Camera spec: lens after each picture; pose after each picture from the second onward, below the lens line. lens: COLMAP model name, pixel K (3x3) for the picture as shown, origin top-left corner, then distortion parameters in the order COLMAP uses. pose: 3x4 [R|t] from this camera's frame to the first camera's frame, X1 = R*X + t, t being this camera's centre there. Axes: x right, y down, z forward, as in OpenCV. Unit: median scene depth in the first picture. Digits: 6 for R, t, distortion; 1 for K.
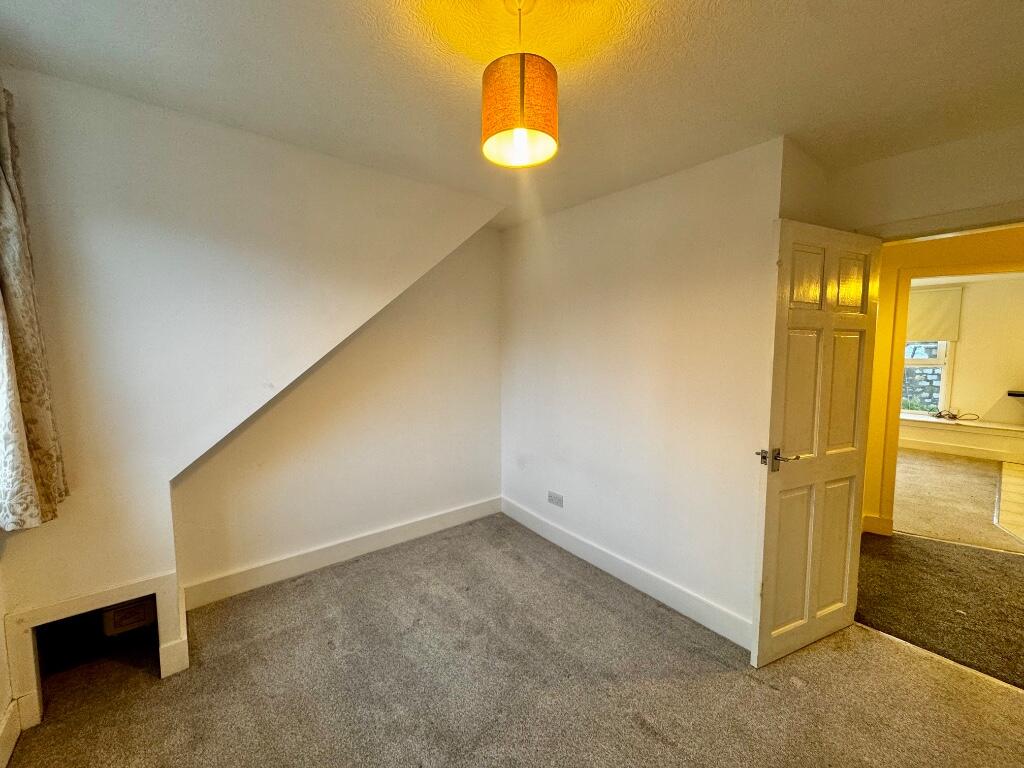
lens RADIAL K [[407.5, 0, 510.0], [0, 407.5, 385.6], [0, 0, 1]] dist [-0.001885, 0.000079]
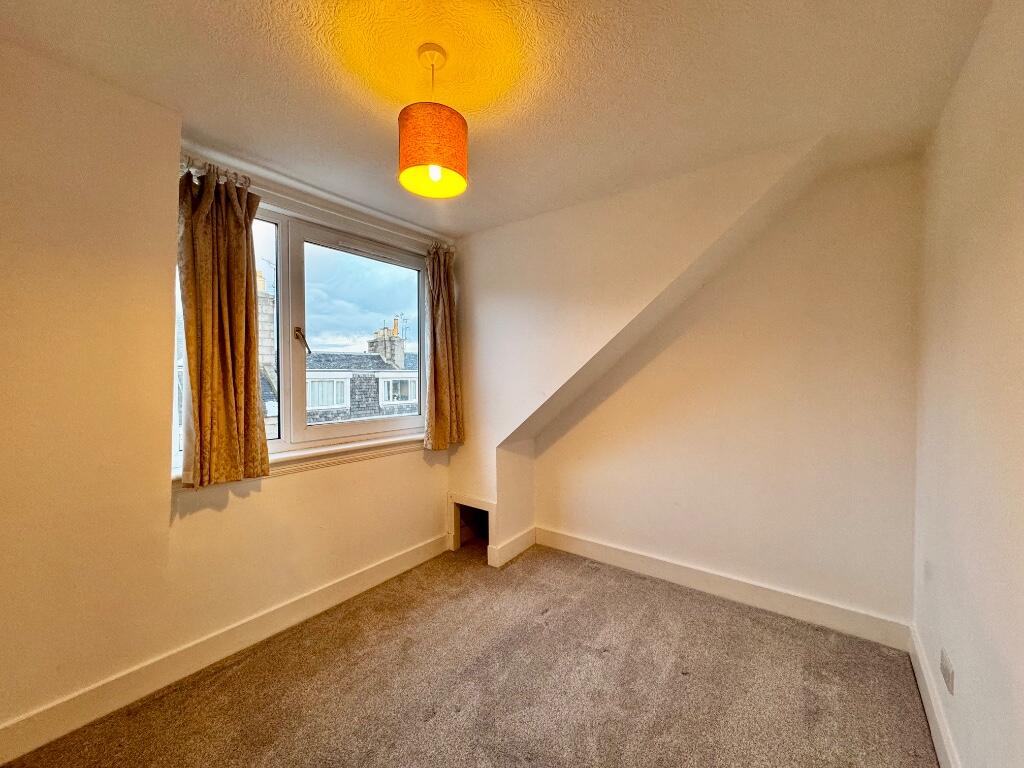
lens RADIAL K [[407.5, 0, 509.5], [0, 407.5, 386.8], [0, 0, 1]] dist [-0.001885, 0.000079]
pose [[0.225452, 0.024987, -0.973934, 0.567210], [-0.074041, 0.997219, 0.008445, -0.022754], [0.971437, 0.070207, 0.226675, 0.472654]]
